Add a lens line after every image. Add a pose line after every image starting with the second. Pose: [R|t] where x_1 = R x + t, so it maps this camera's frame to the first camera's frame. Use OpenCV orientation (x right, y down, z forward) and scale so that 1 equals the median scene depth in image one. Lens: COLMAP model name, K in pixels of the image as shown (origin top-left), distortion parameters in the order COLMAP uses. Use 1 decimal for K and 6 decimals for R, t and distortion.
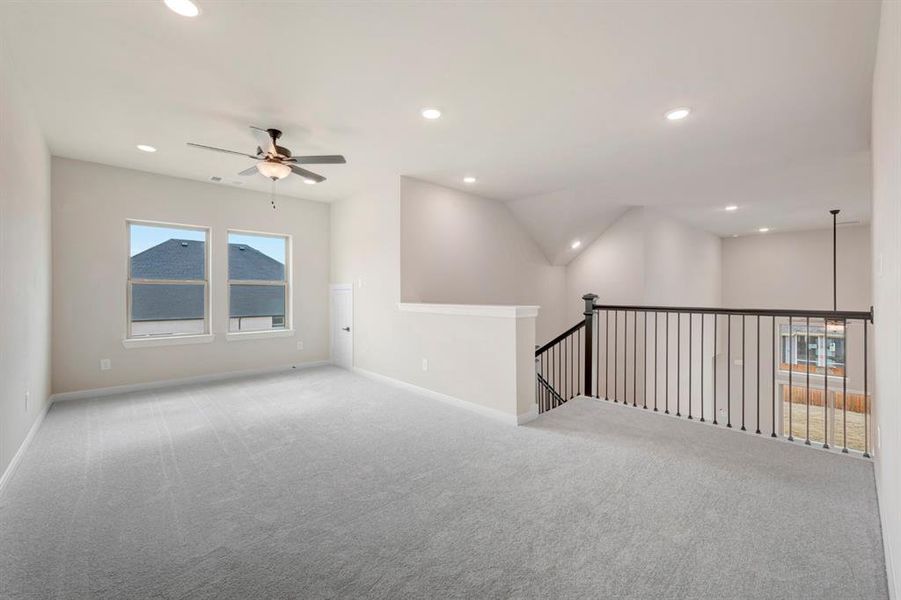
lens RADIAL K [[367.6, 0, 450.1], [0, 367.6, 297.9], [0, 0, 1]] dist [0.019914, -0.000015]
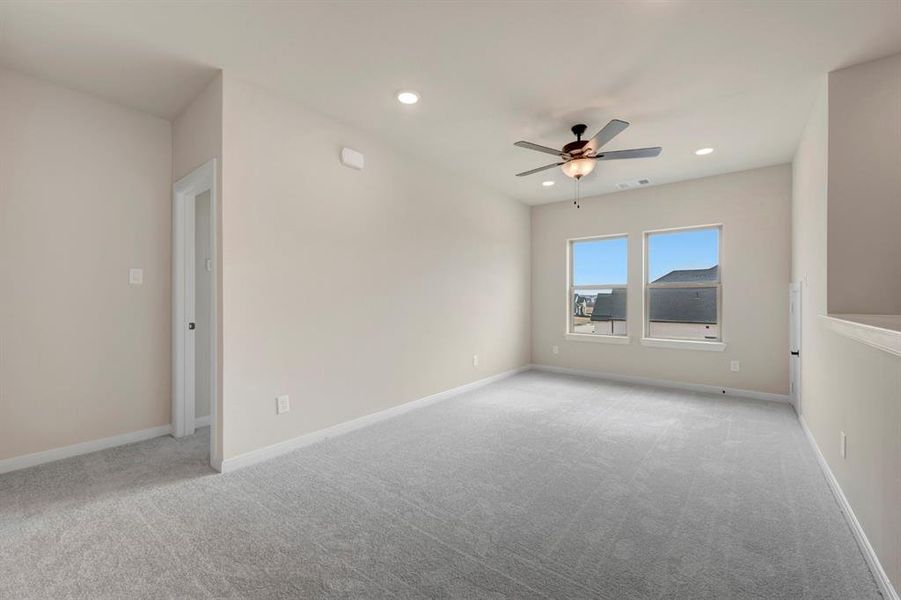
lens RADIAL K [[367.6, 0, 450.1], [0, 367.6, 297.9], [0, 0, 1]] dist [0.019914, -0.000015]
pose [[0.167954, -0.000427, -0.985795, 0.265980], [-0.013945, 0.999899, -0.002809, 0.000439], [0.985696, 0.014219, 0.167931, 0.327460]]
